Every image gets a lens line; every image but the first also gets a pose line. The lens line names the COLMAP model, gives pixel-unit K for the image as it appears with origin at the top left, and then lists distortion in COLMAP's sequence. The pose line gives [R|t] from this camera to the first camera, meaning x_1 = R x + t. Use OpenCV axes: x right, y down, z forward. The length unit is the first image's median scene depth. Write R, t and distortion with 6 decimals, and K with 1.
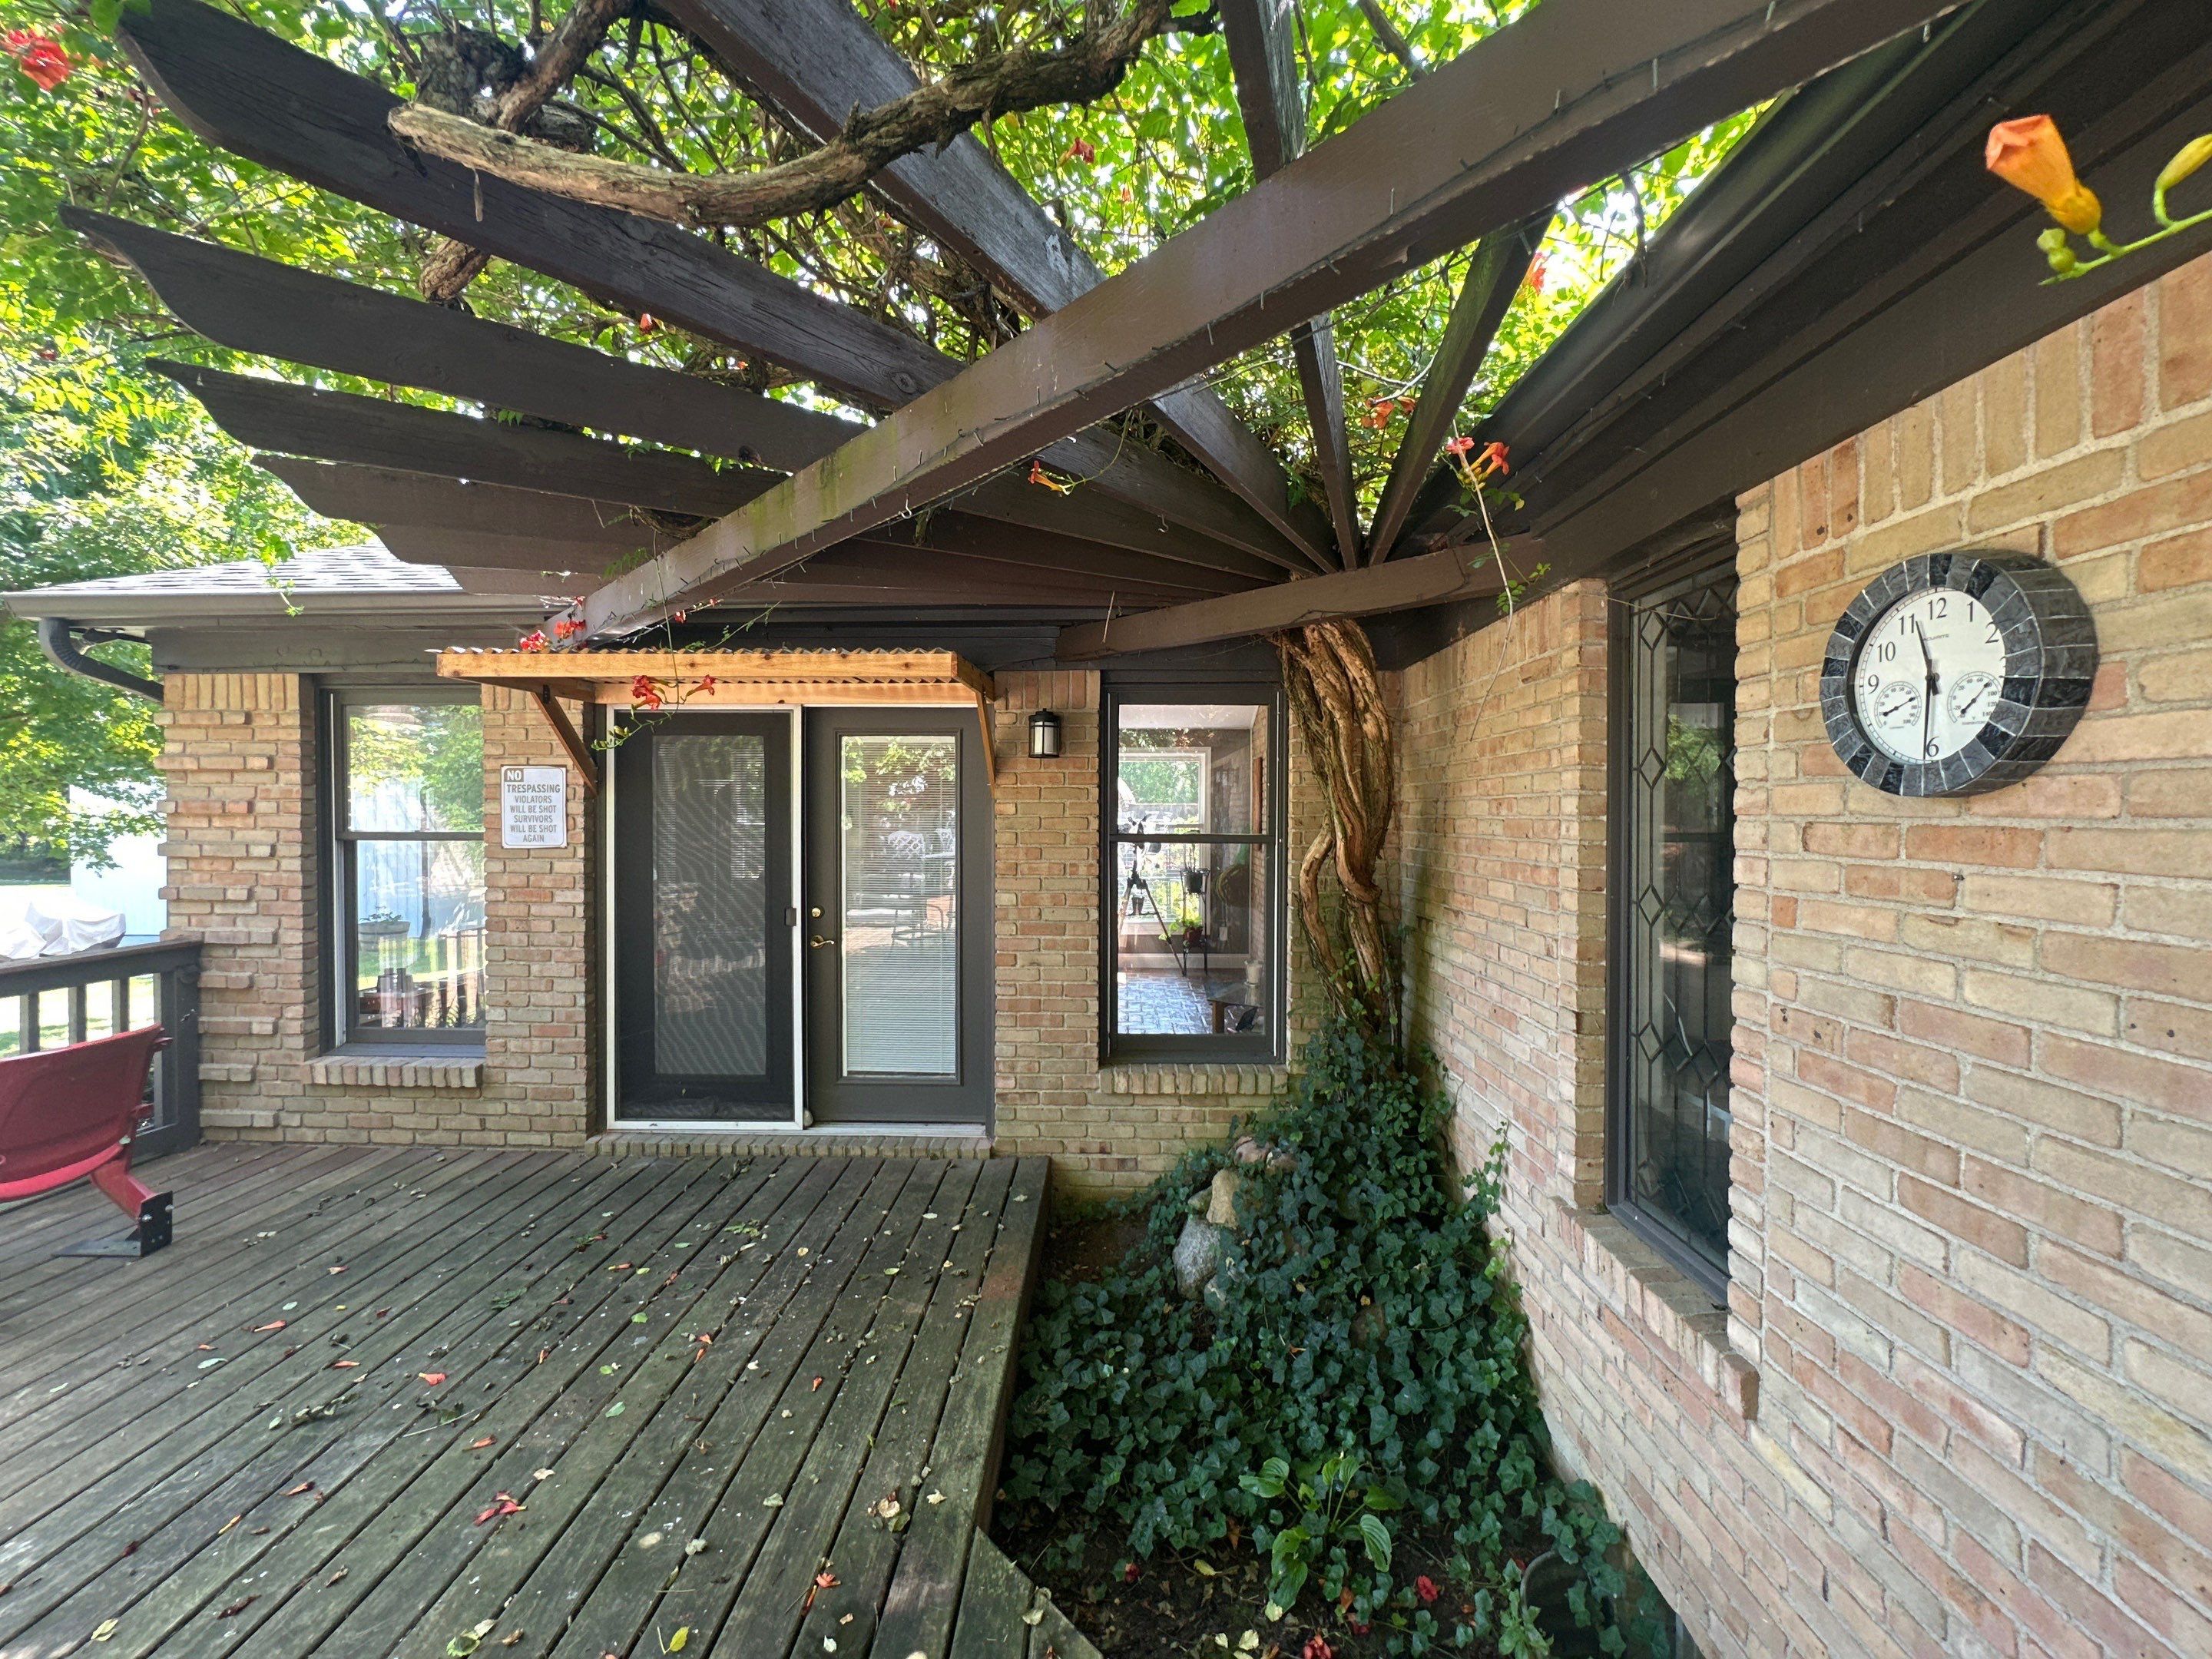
lens RADIAL K [[877.4, 0, 1104.2], [0, 877.4, 826.9], [0, 0, 1]] dist [0.000259, 0.000026]
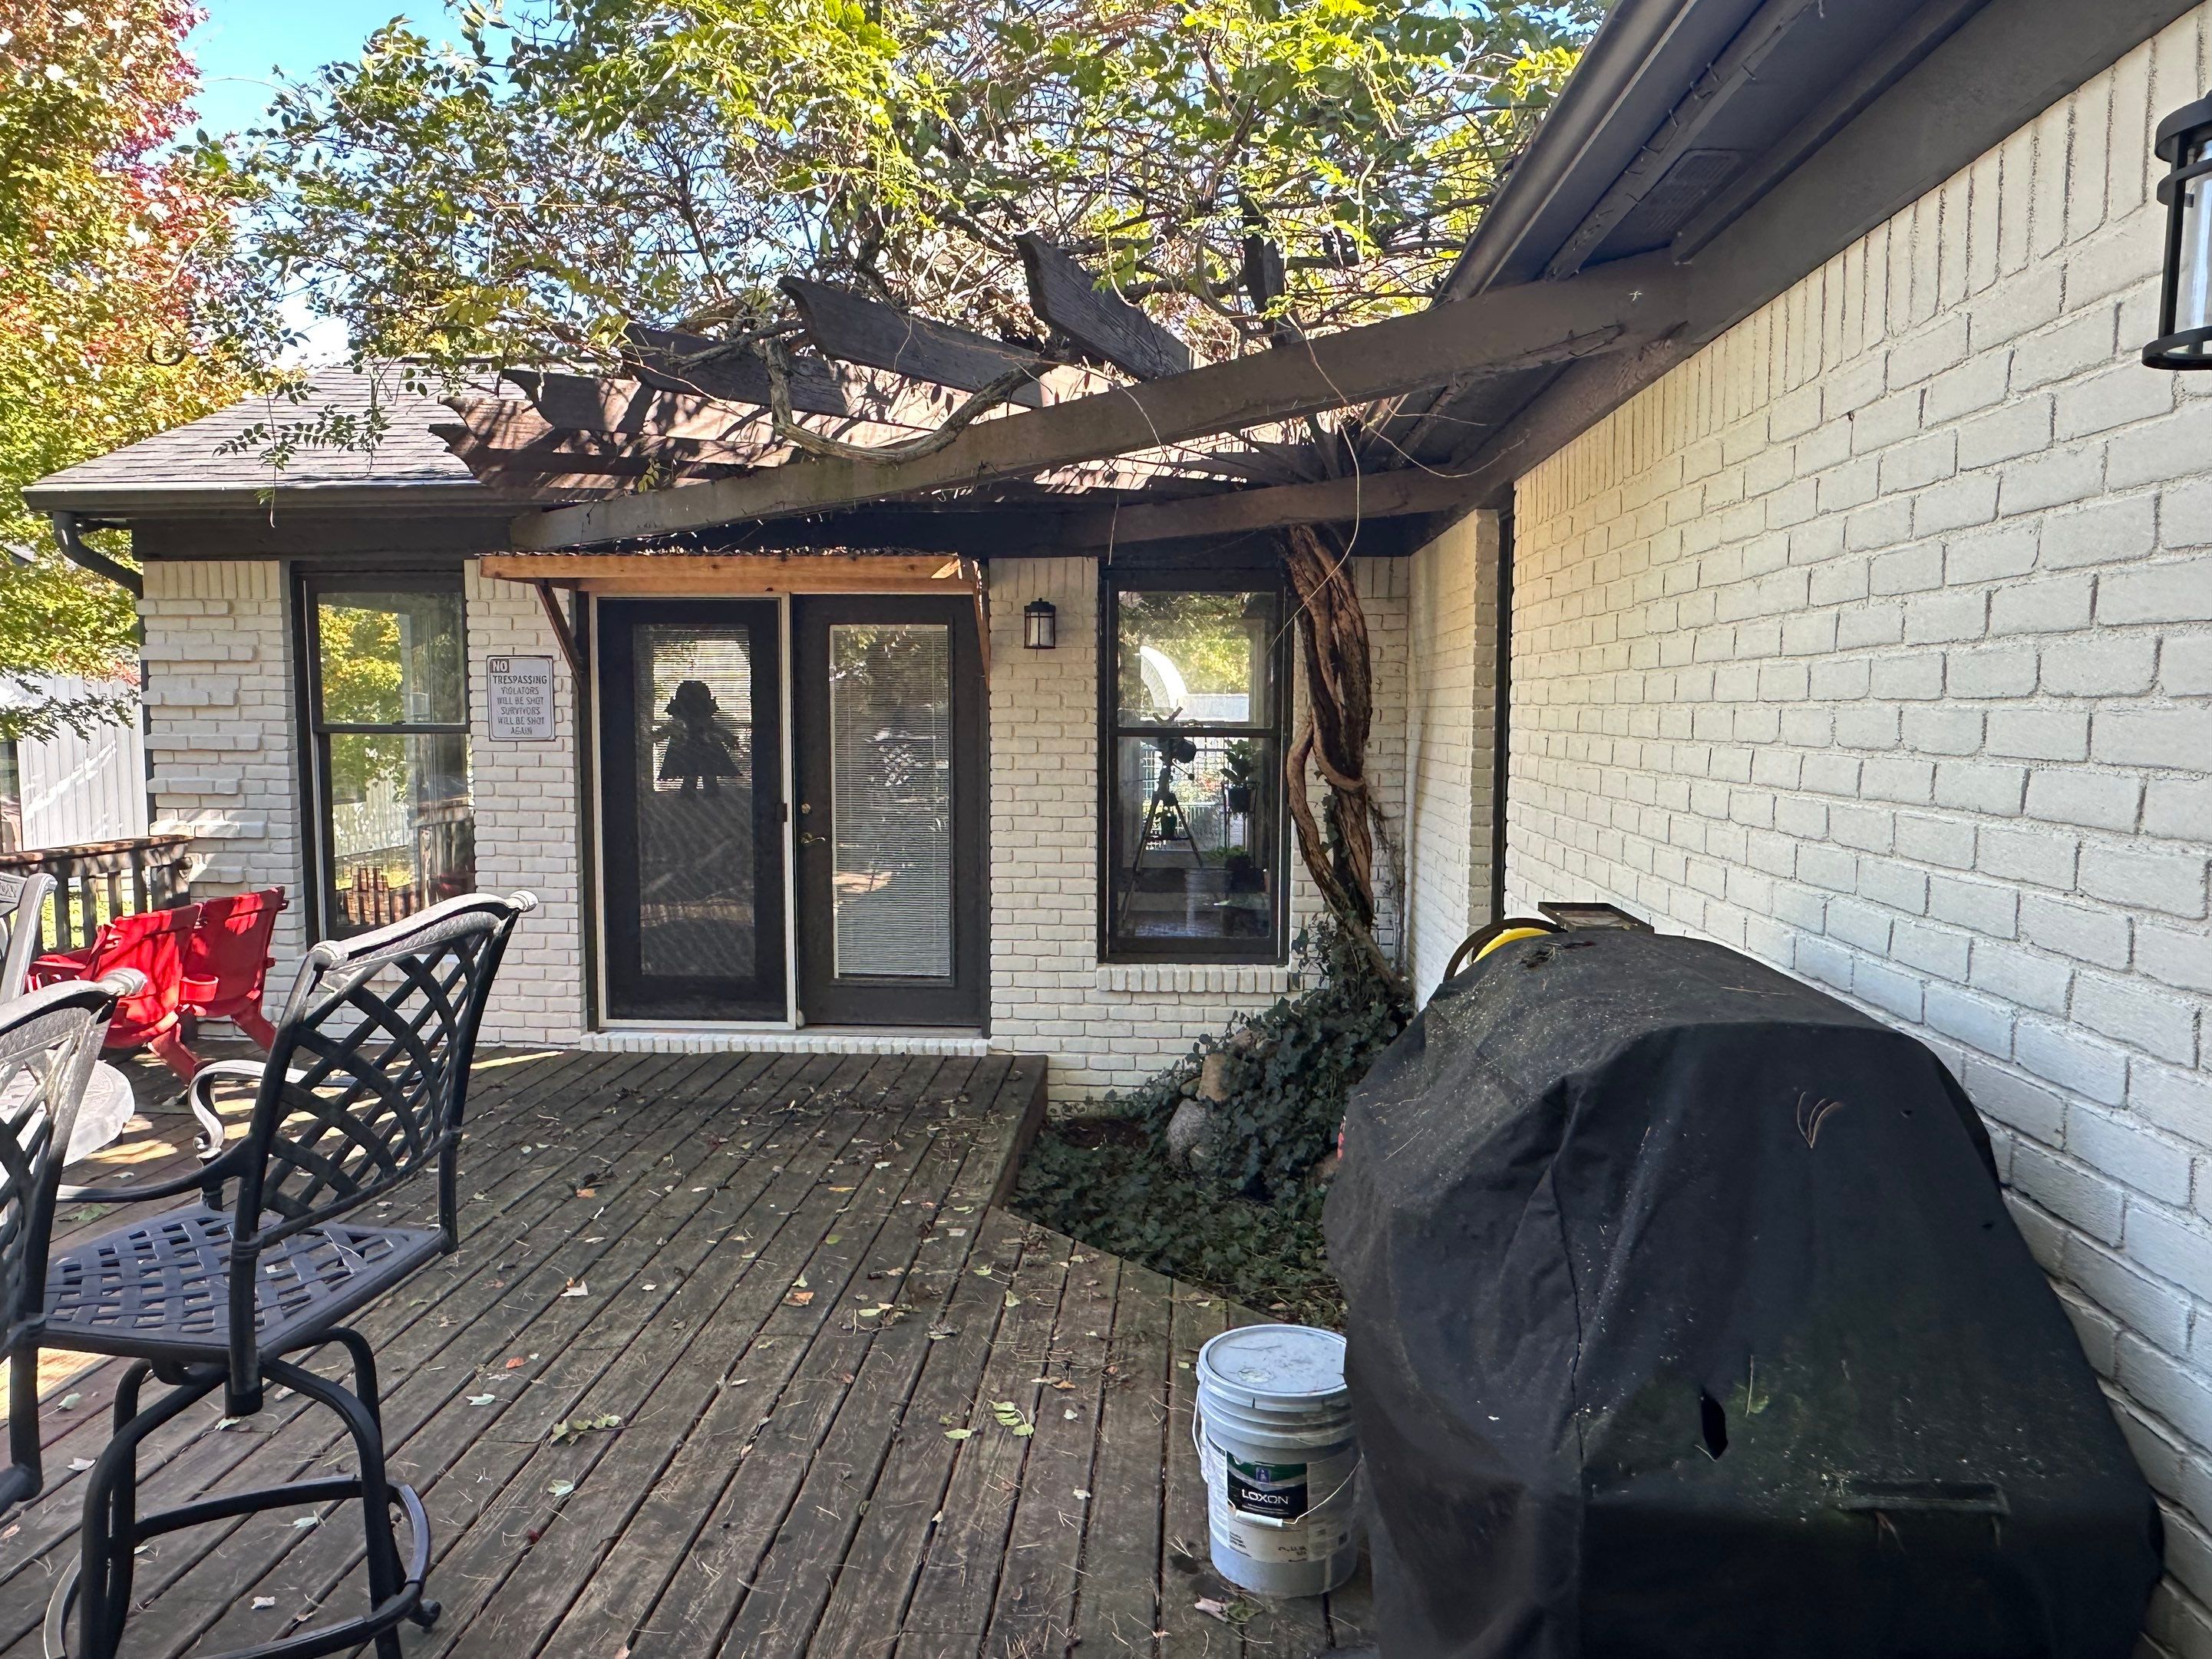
lens RADIAL K [[1467.3, 0, 1095.7], [0, 1467.3, 835.7], [0, 0, 1]] dist [-0.001856, -0.000916]
pose [[0.999232, 0.002926, -0.039087, 0.055183], [-0.000062, 0.997326, 0.073087, 0.010282], [0.039197, -0.073028, 0.996559, -0.616336]]
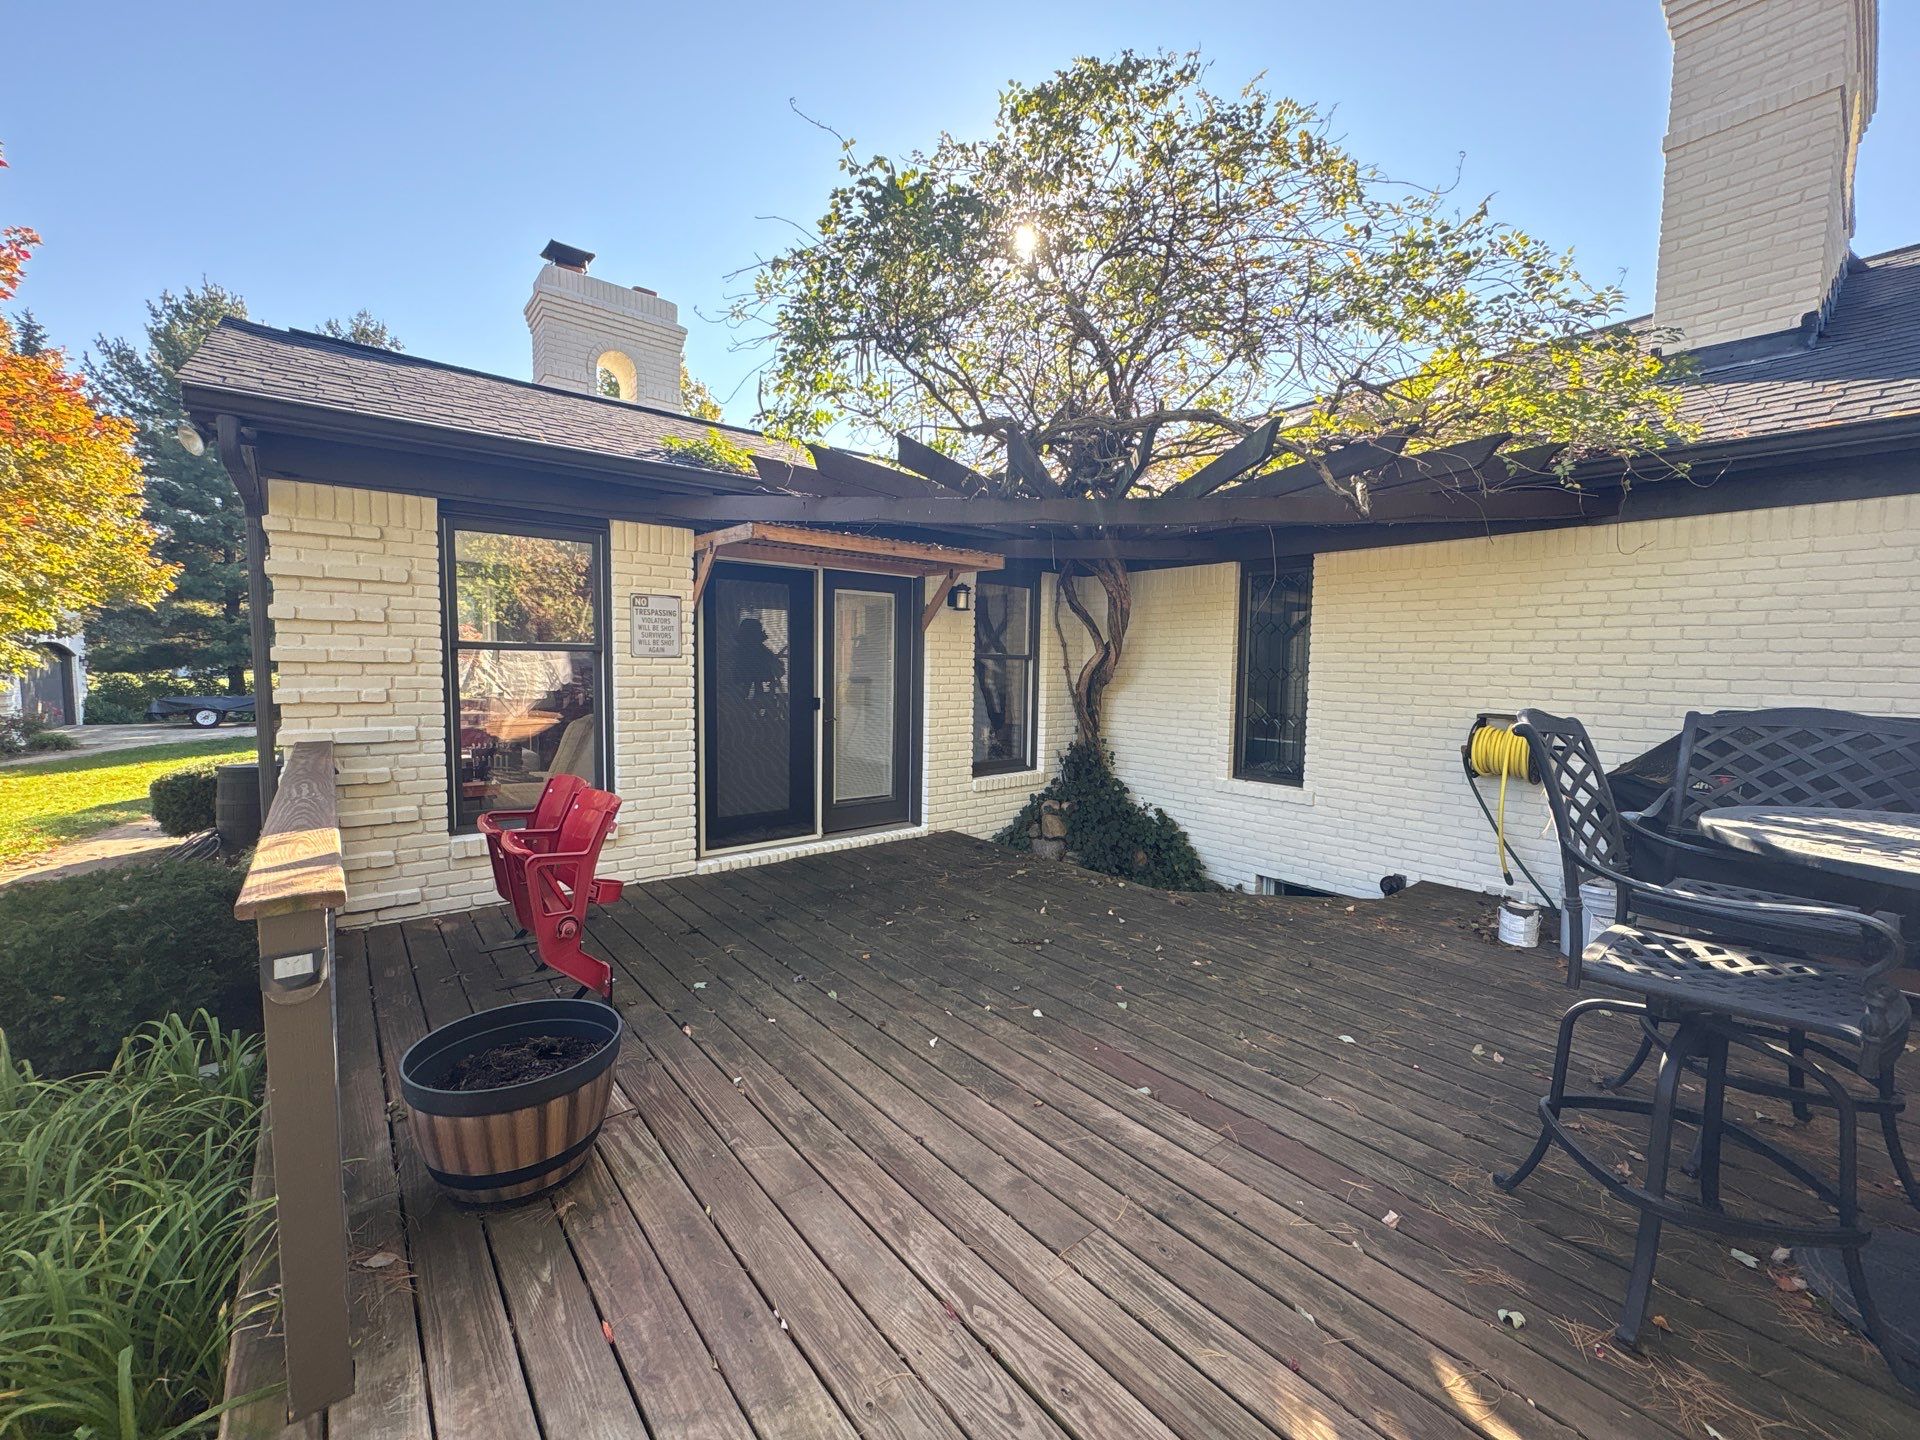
lens RADIAL K [[762.2, 0, 960.0], [0, 762.2, 720.0], [0, 0, 1]] dist [-0.000591, -0.000387]
pose [[0.748880, -0.040139, 0.661489, -1.078424], [-0.006157, 0.997700, 0.067510, 0.038927], [-0.662677, -0.054629, 0.746910, -0.185810]]
